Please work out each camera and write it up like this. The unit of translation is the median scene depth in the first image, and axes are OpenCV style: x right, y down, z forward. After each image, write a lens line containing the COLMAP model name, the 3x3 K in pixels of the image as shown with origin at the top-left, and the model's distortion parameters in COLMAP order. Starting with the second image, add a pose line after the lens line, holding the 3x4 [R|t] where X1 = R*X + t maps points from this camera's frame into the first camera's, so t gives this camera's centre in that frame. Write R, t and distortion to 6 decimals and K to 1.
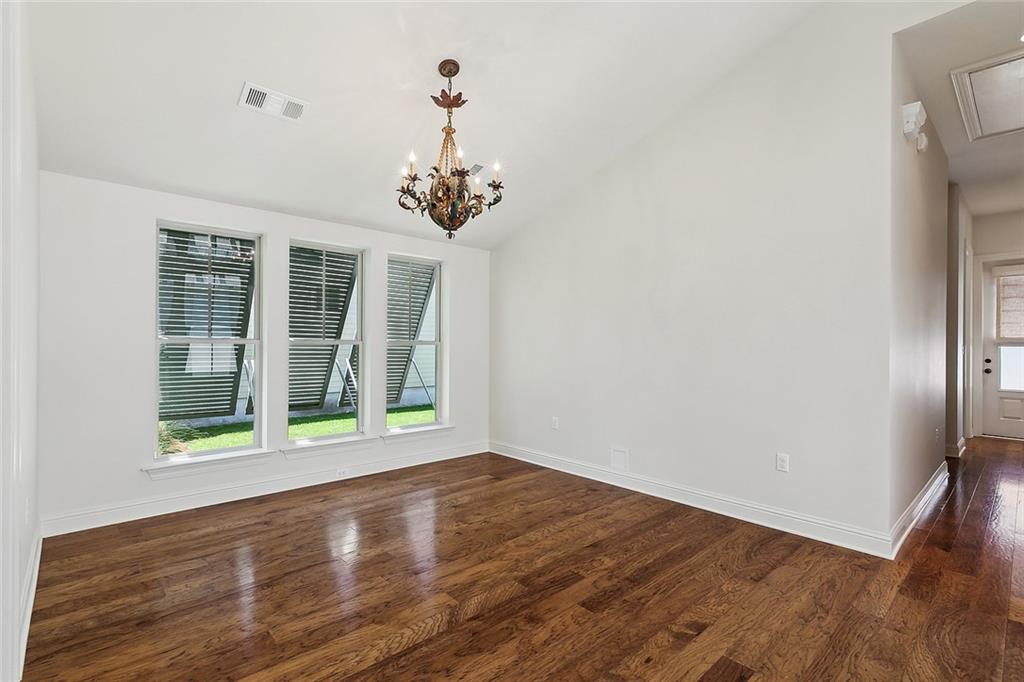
lens RADIAL K [[473.7, 0, 512.0], [0, 473.7, 341.0], [0, 0, 1]] dist [0.003987, 0.000084]
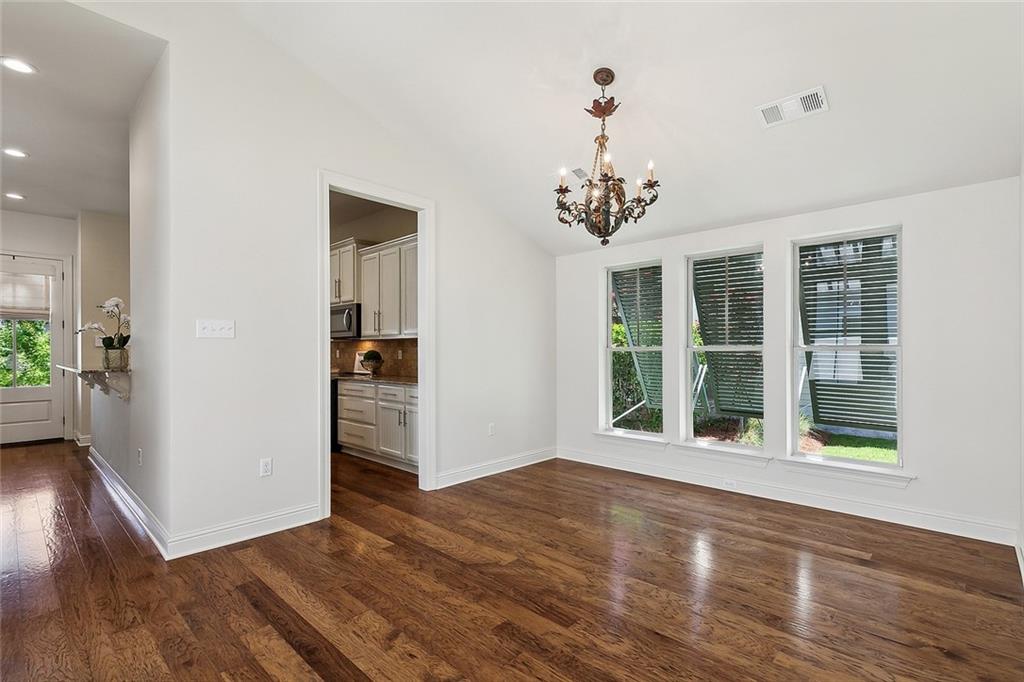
lens RADIAL K [[472.2, 0, 515.5], [0, 472.2, 346.4], [0, 0, 1]] dist [0.000463, -0.000033]
pose [[0.081200, -0.013360, -0.996608, 0.662027], [0.007402, 0.999891, -0.012801, 0.007895], [0.996670, -0.006338, 0.081290, 0.567699]]
